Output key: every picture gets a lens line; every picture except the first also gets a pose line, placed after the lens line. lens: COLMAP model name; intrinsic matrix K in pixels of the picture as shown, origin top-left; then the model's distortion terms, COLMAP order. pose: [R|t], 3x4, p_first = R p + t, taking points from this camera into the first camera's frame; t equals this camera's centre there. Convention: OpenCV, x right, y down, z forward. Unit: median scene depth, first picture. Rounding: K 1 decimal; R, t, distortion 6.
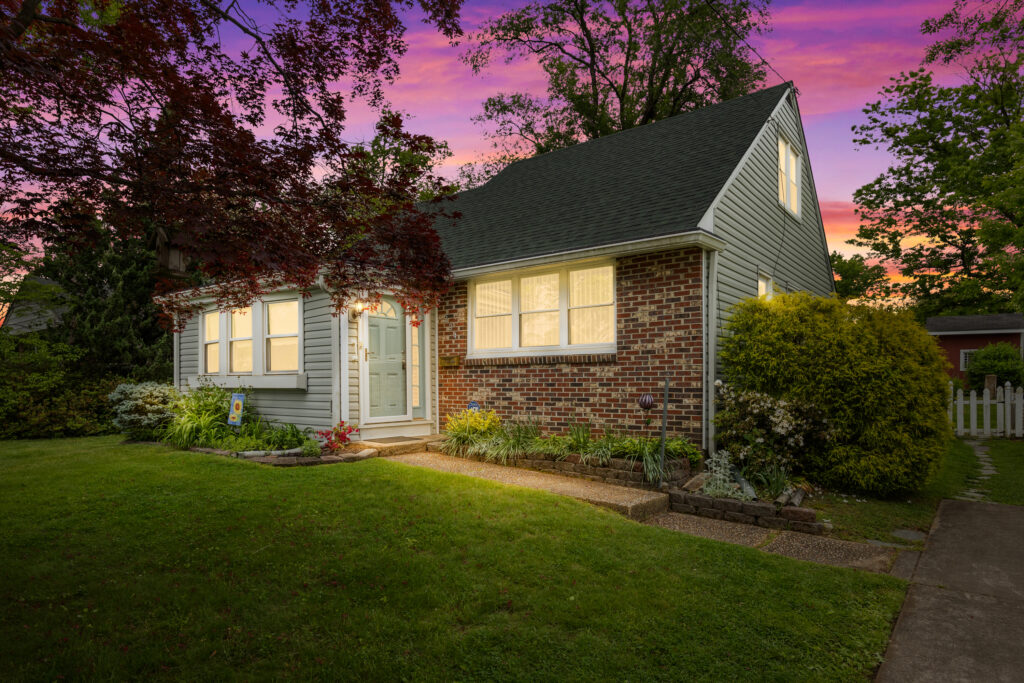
lens RADIAL K [[587.1, 0, 510.8], [0, 587.1, 386.4], [0, 0, 1]] dist [0.000856, 0.000010]
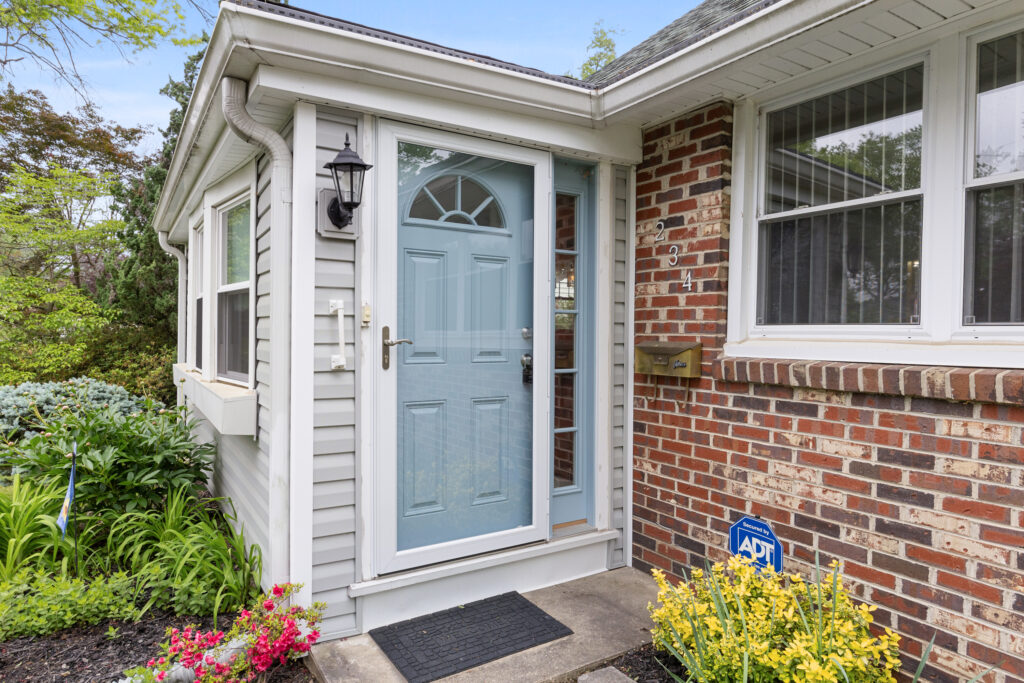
lens RADIAL K [[621.0, 0, 507.1], [0, 621.0, 343.9], [0, 0, 1]] dist [0.004734, 0.000302]
pose [[0.937320, 0.020630, -0.347860, -0.069486], [-0.018131, 0.999781, 0.010439, -0.054858], [0.347999, -0.003478, 0.937488, 0.655842]]
